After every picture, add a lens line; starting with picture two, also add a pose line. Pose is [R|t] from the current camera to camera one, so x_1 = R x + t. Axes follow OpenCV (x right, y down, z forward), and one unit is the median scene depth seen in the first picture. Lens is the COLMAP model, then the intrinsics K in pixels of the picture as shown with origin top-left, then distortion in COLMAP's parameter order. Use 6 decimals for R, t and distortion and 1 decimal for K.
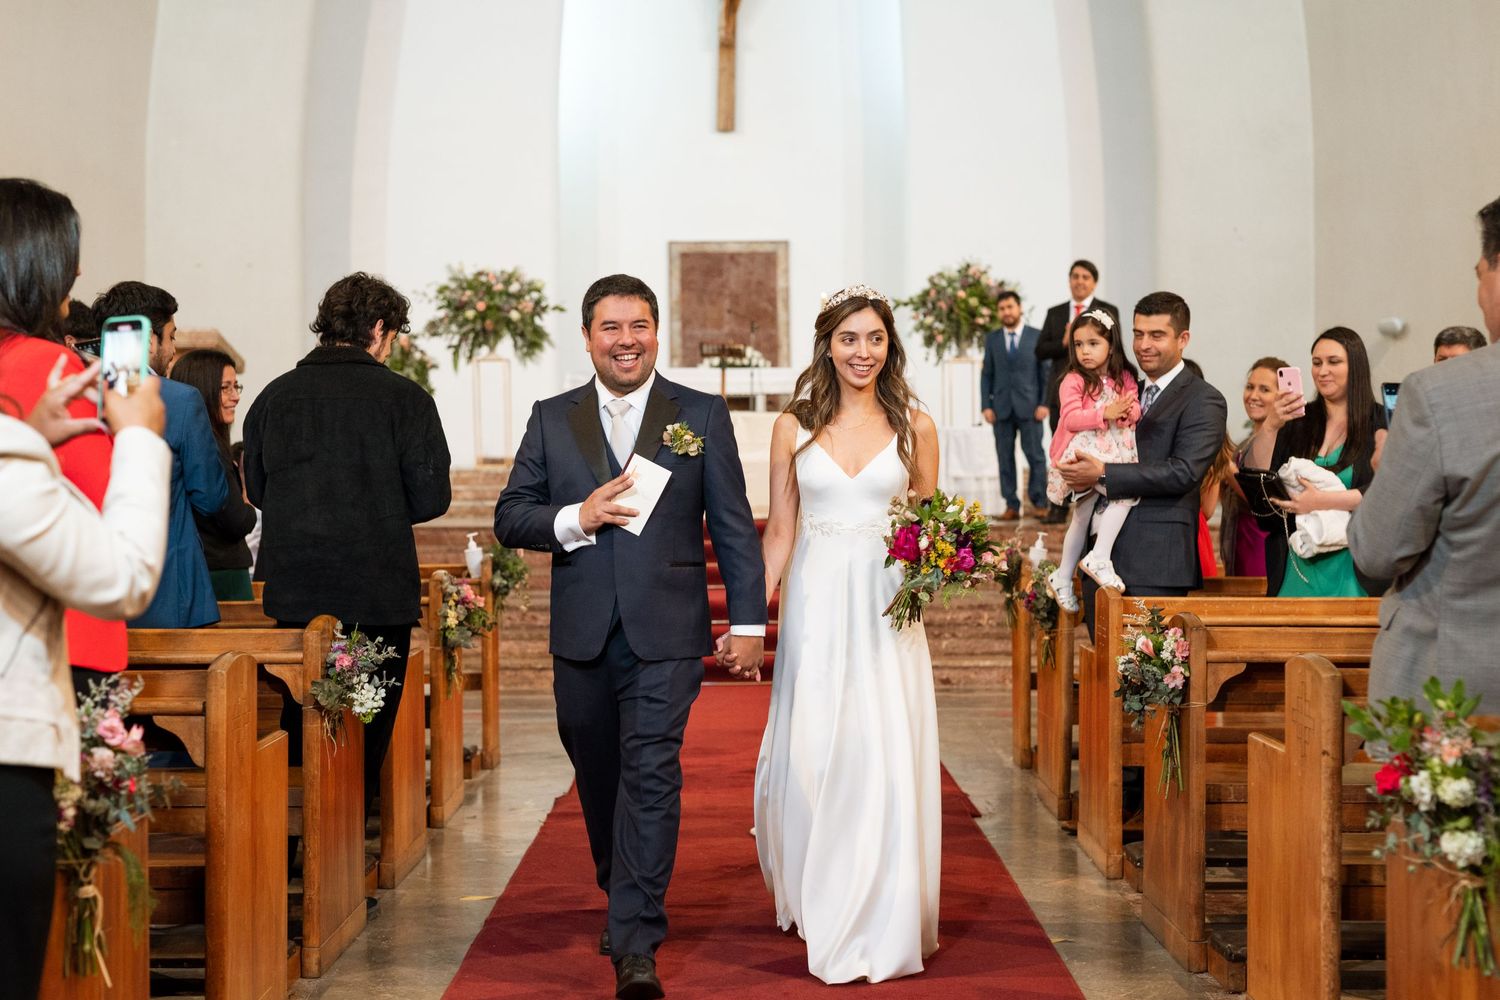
lens RADIAL K [[2136.6, 0, 716.1], [0, 2136.6, 498.1], [0, 0, 1]] dist [-0.046139, -0.005352]
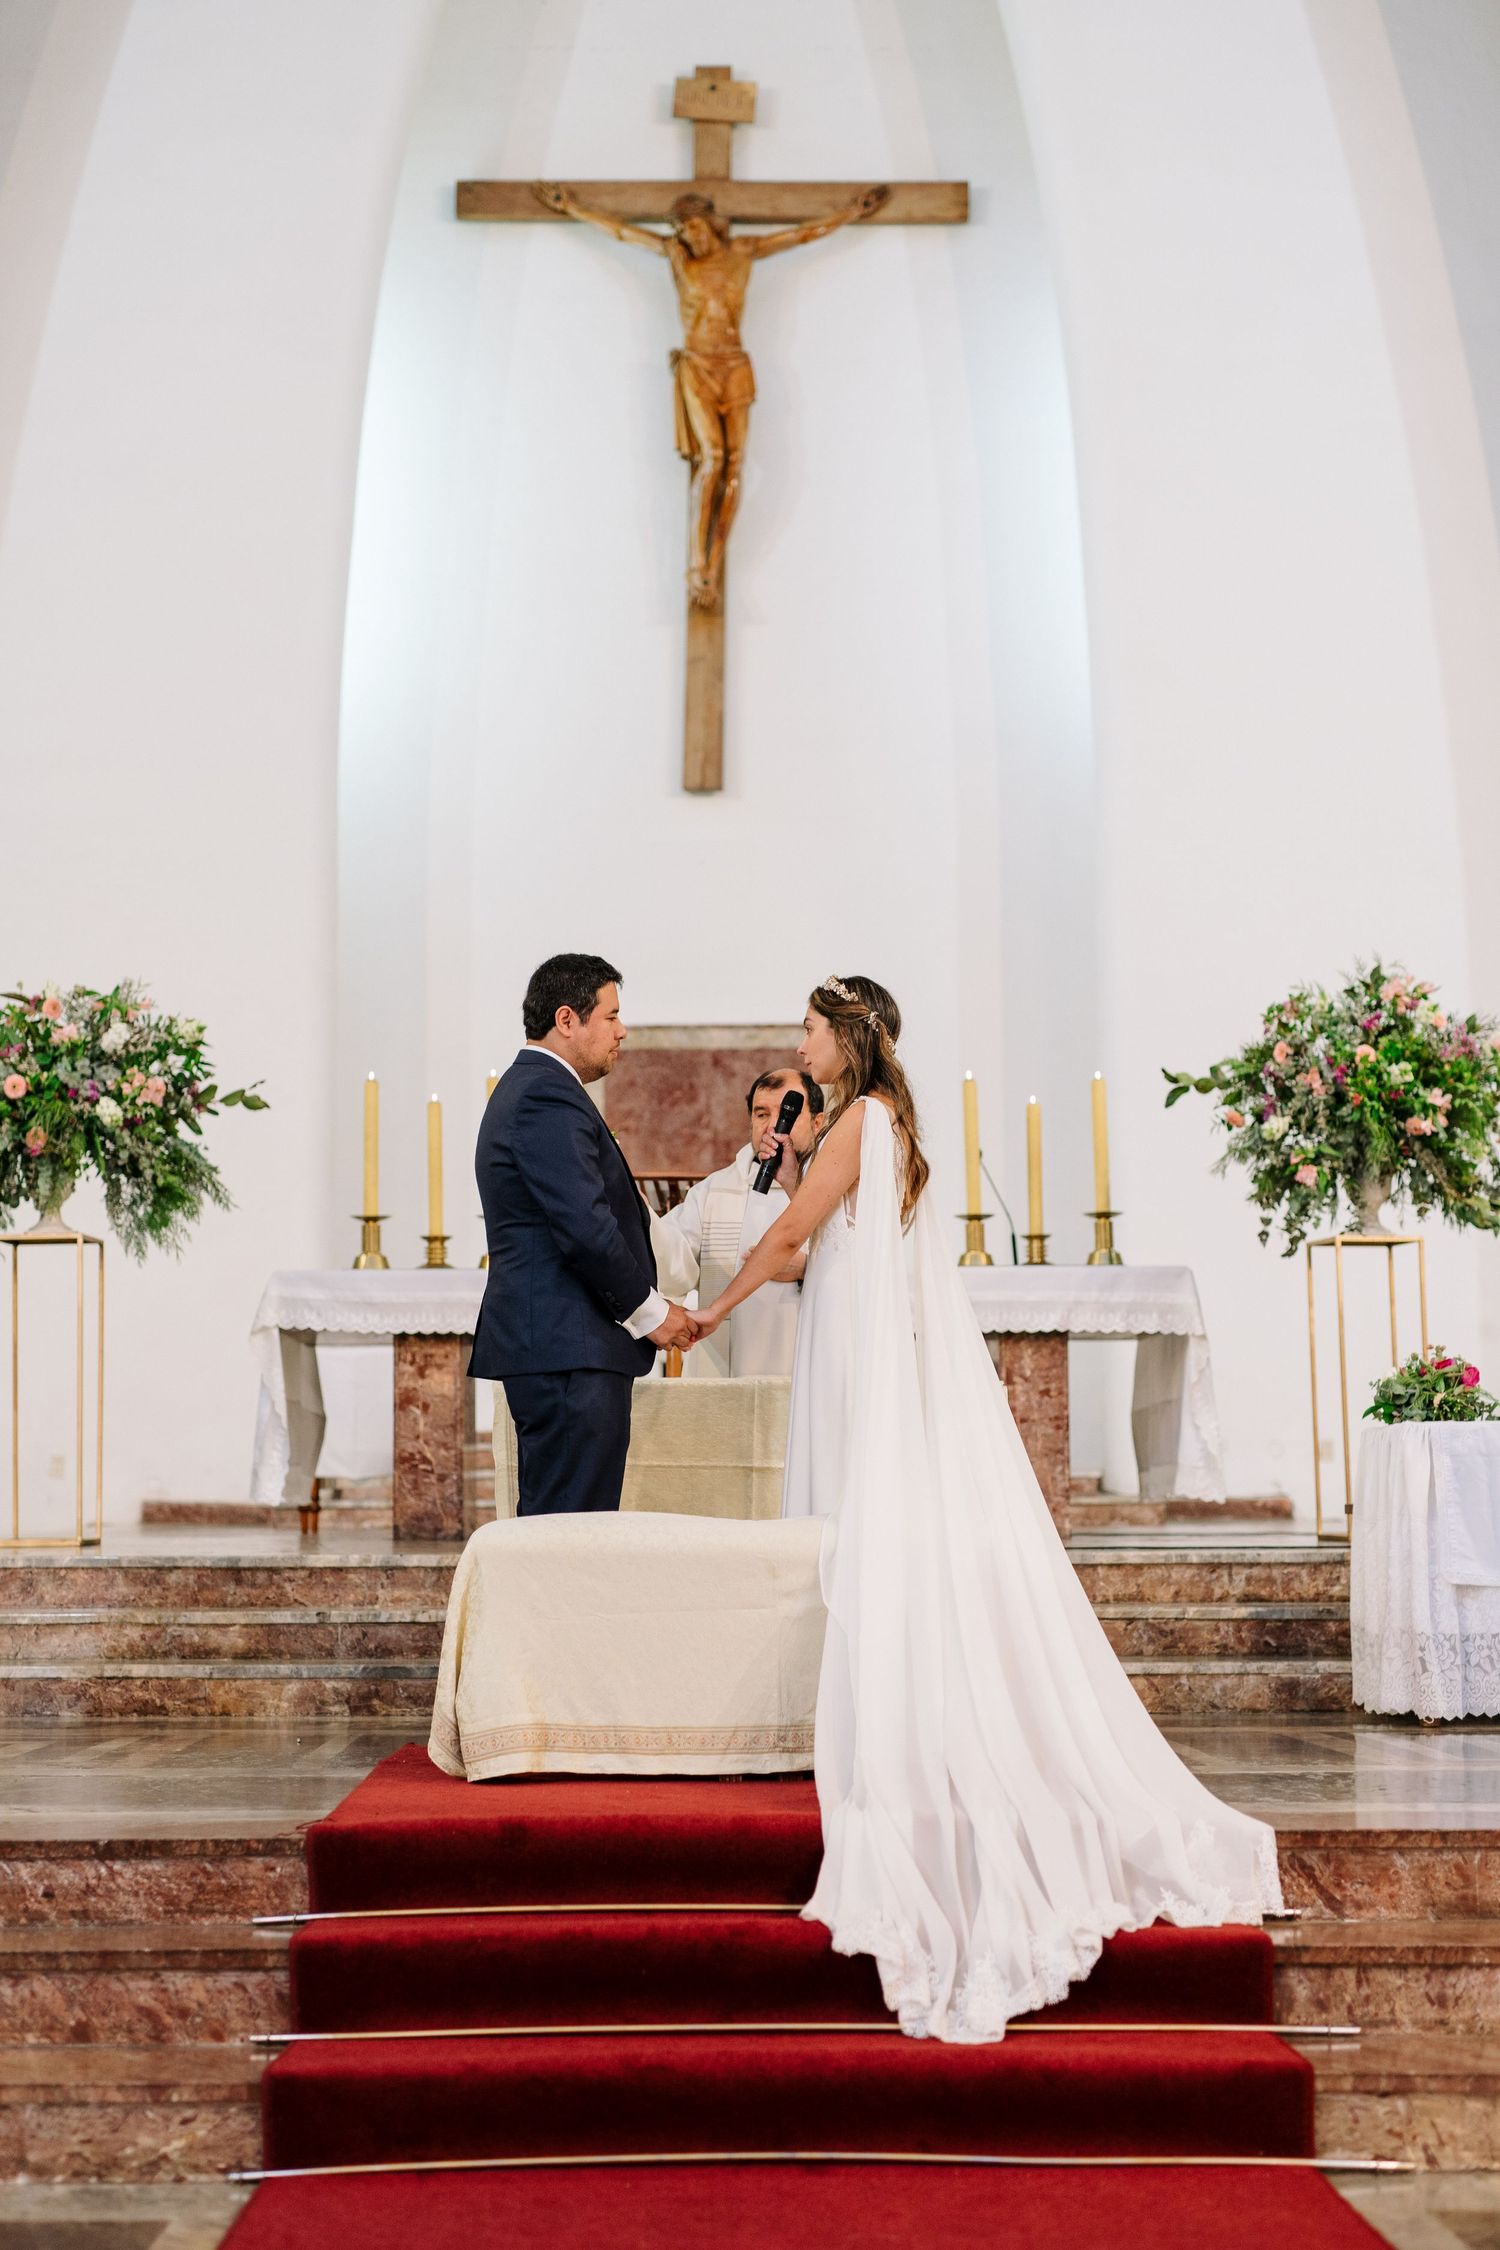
lens RADIAL K [[3104.5, 0, 740.8], [0, 3104.5, 1124.2], [0, 0, 1]] dist [0.004575, 0.053380]
pose [[0.999838, -0.001278, 0.017935, 0.000775], [0.003662, 0.991033, -0.133566, -0.014365], [-0.017604, 0.133610, 0.990878, 0.484824]]
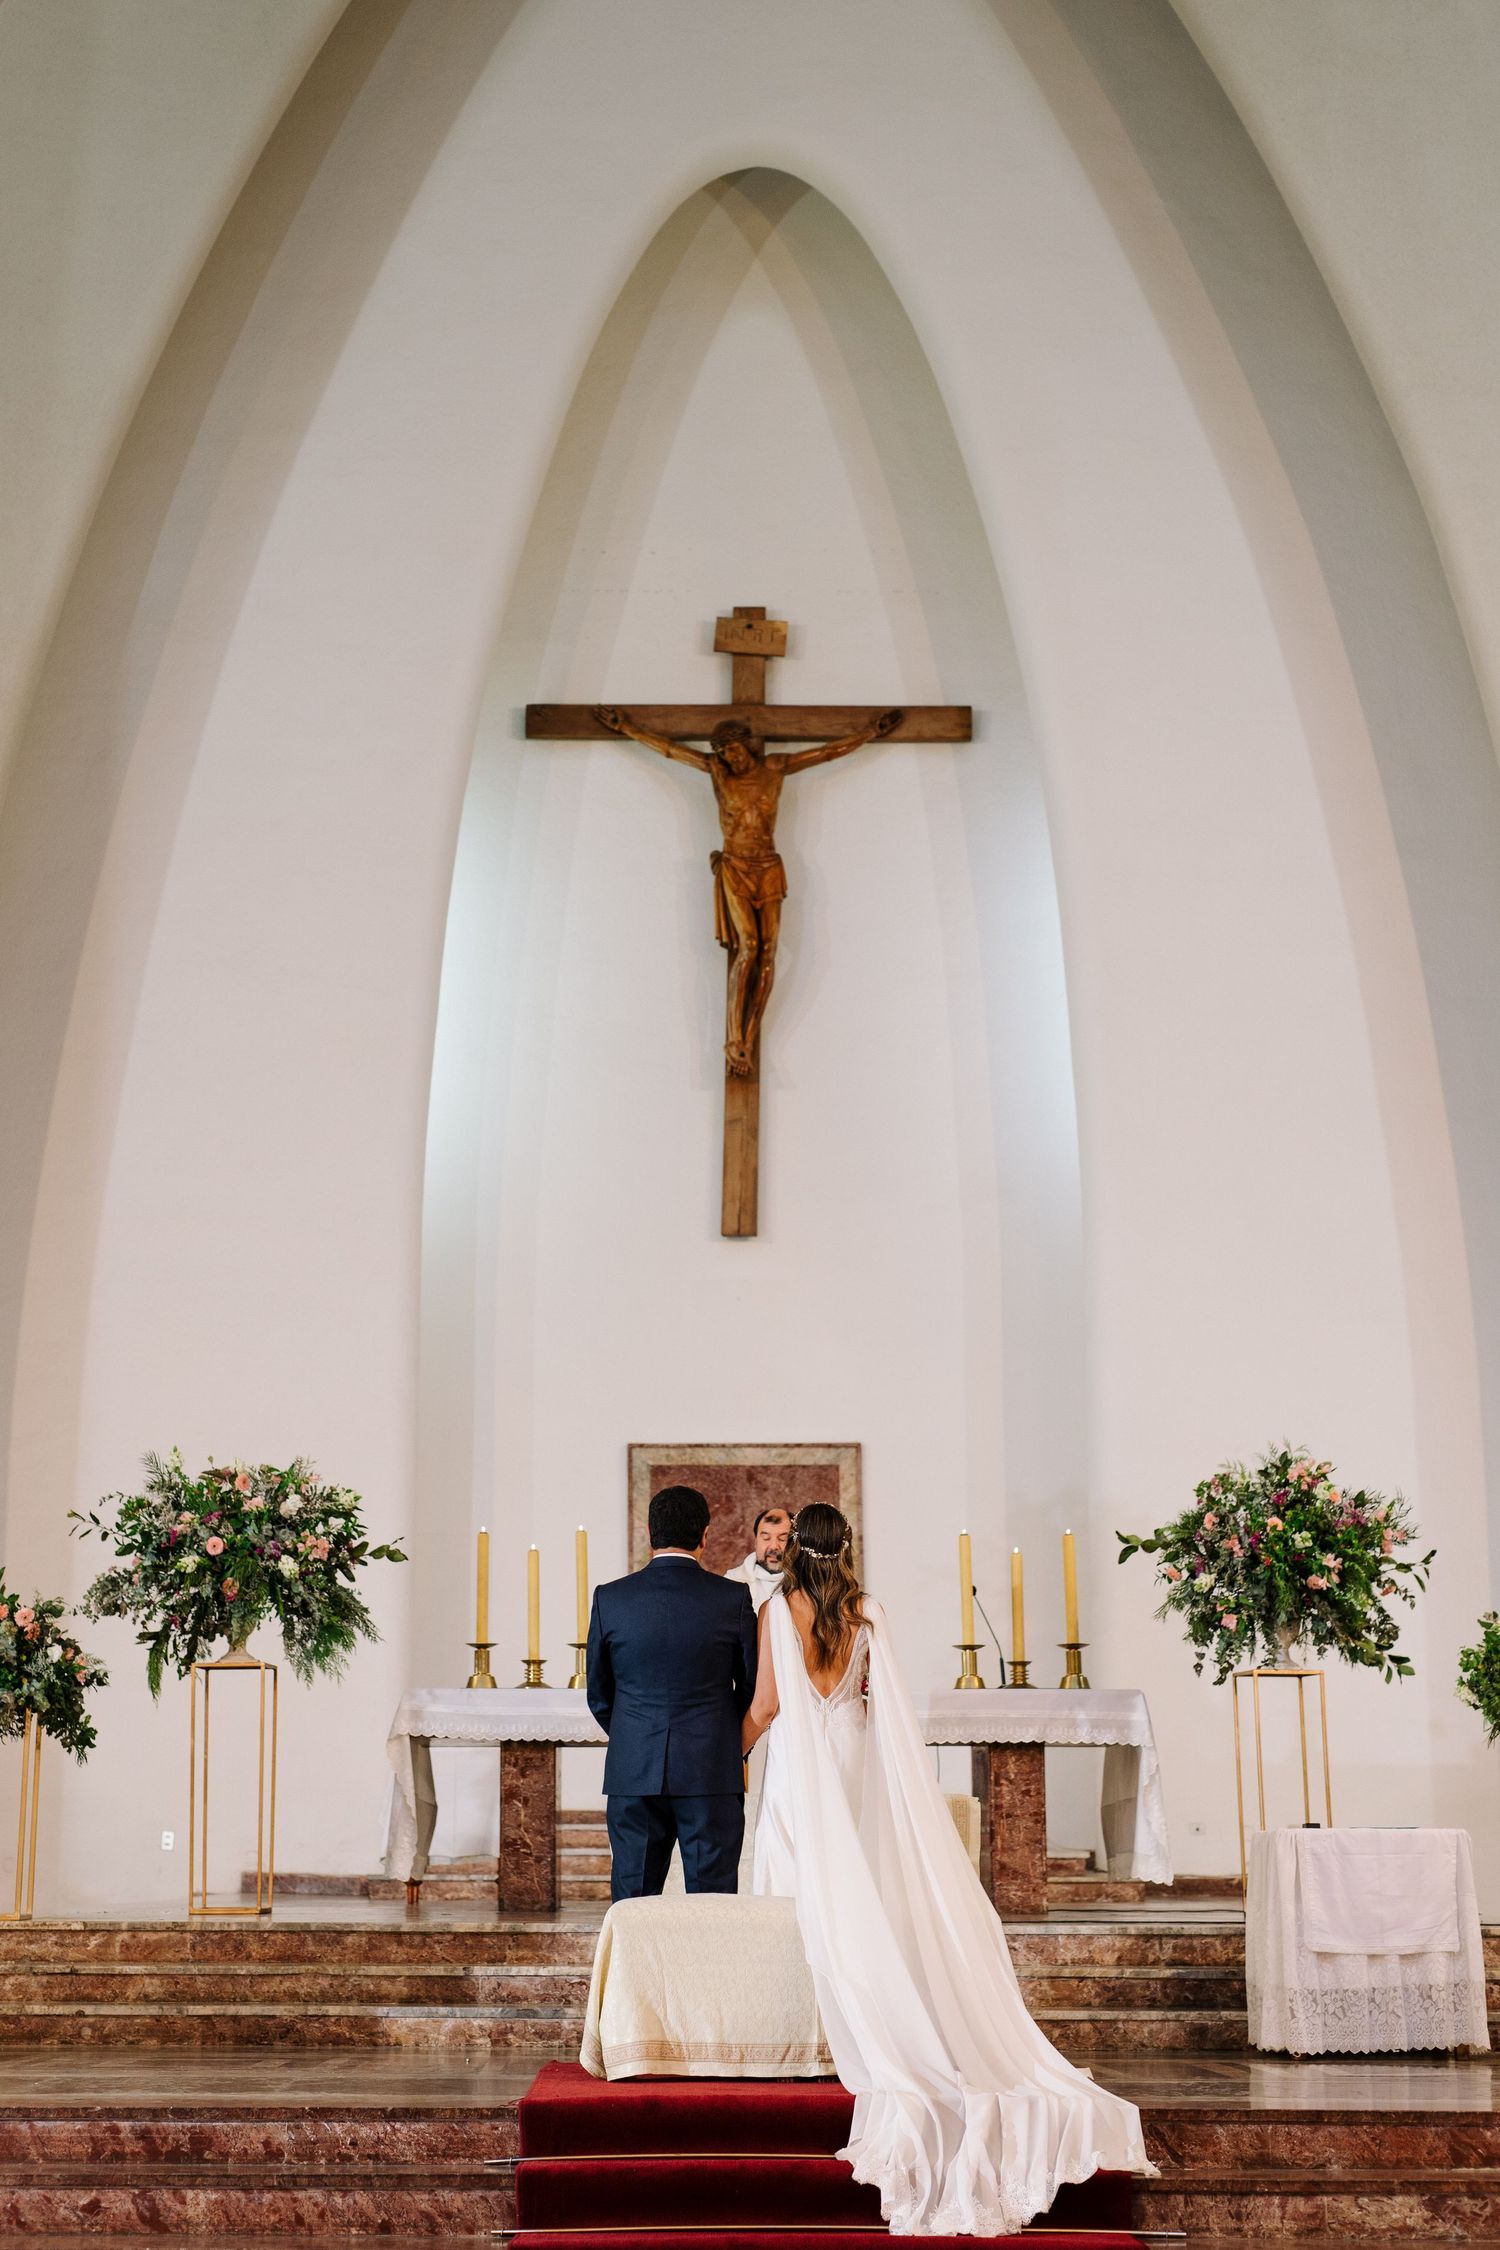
lens RADIAL K [[3243.5, 0, 694.5], [0, 3243.5, 1081.5], [0, 0, 1]] dist [-0.000276, 0.077129]
pose [[0.999993, 0.003548, -0.001522, -0.007706], [-0.003815, 0.968742, -0.248041, -0.014888], [0.000594, 0.248045, 0.968748, 0.306788]]
